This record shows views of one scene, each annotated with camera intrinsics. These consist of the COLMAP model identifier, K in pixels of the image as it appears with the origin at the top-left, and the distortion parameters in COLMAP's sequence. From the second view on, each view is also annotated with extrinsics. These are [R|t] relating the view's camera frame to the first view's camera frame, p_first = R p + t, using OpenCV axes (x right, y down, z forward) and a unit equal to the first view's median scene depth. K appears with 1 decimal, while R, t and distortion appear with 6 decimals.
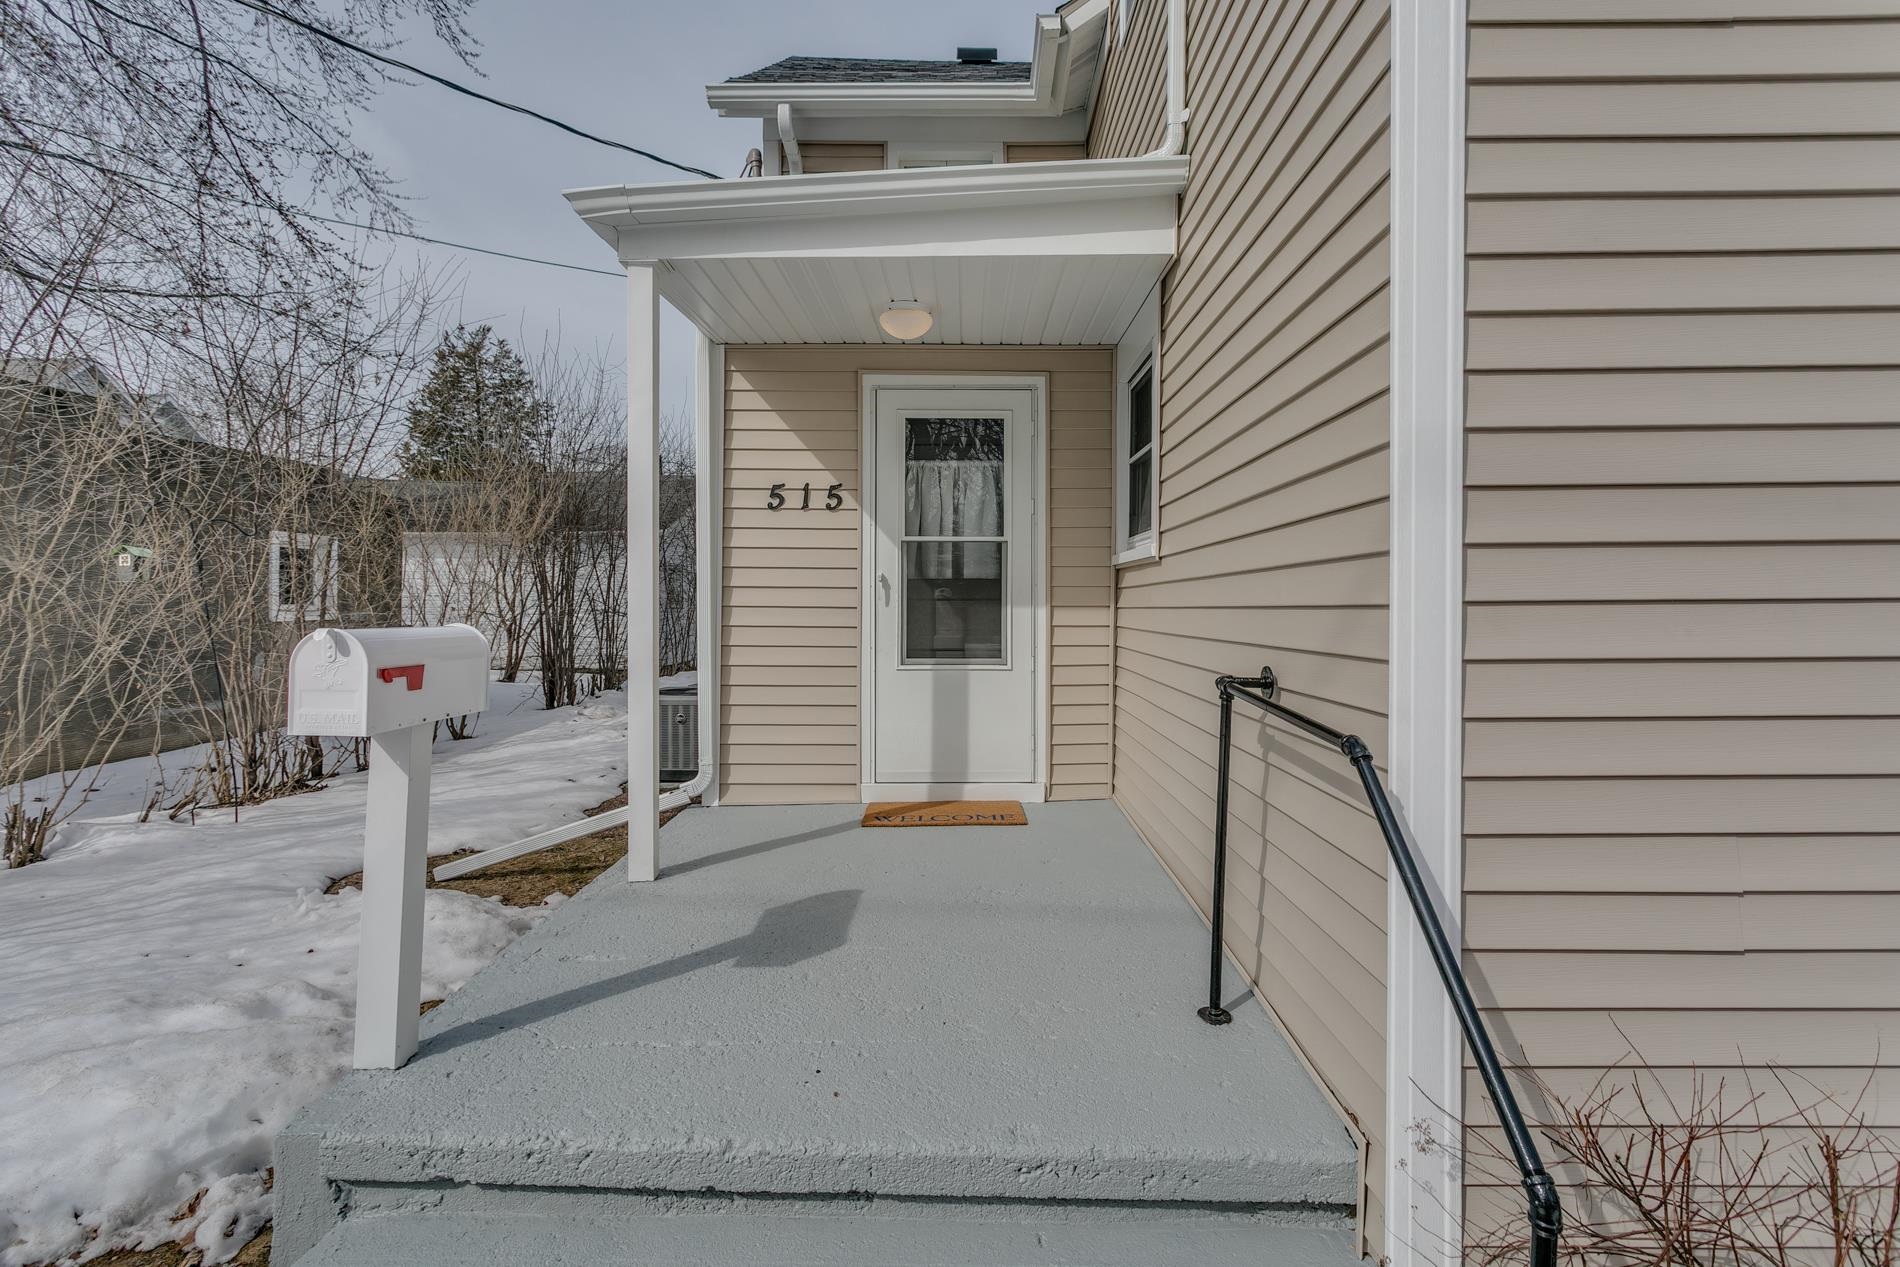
lens RADIAL K [[927.3, 0, 954.9], [0, 927.3, 592.9], [0, 0, 1]] dist [0.000625, 0.000033]
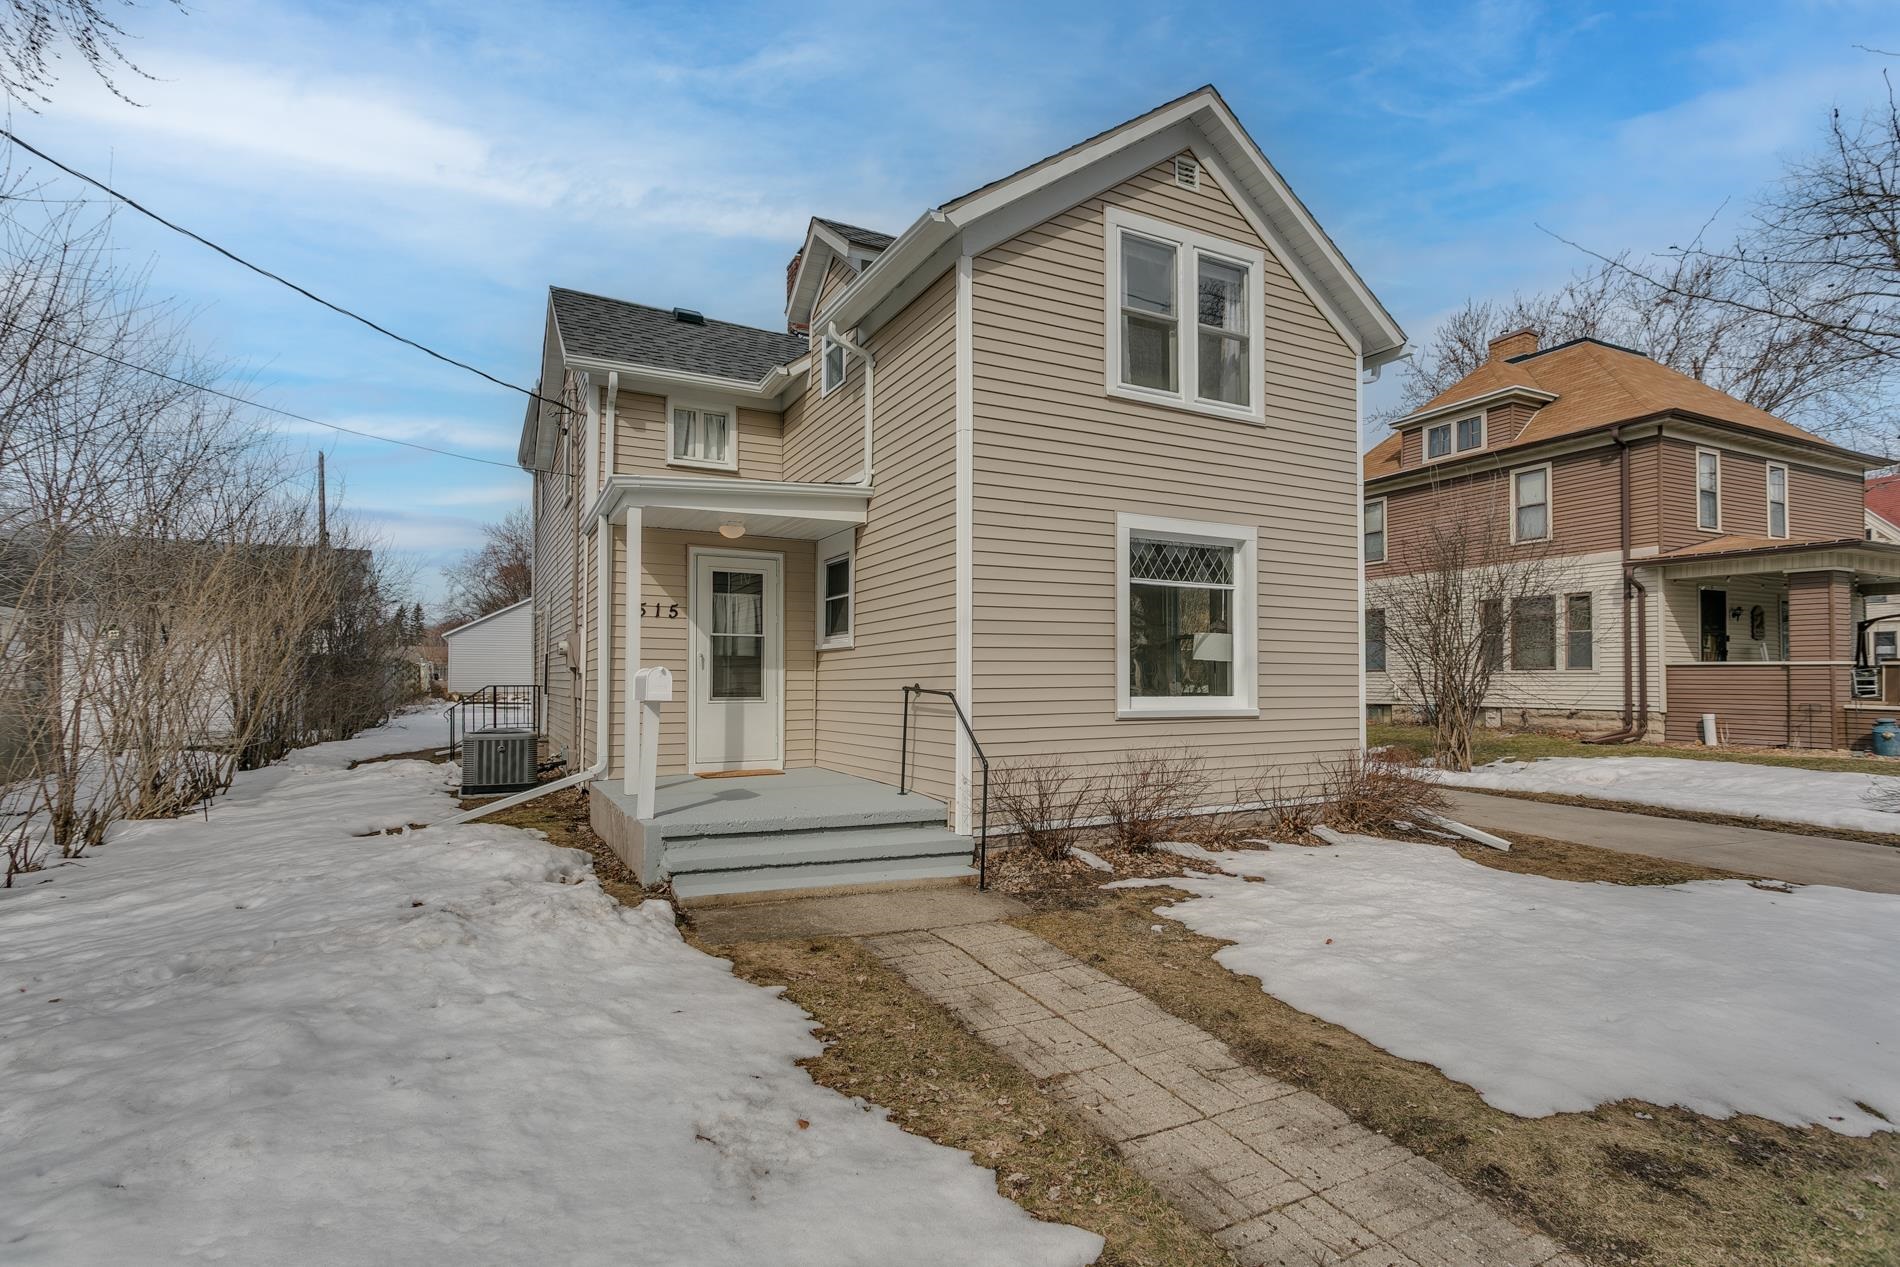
lens RADIAL K [[905.1, 0, 953.5], [0, 905.1, 629.7], [0, 0, 1]] dist [0.013630, 0.000246]
pose [[0.880166, 0.025162, 0.473999, -0.499134], [-0.001882, 0.998771, -0.049526, 0.023339], [-0.474663, 0.042699, 0.879131, -0.872017]]
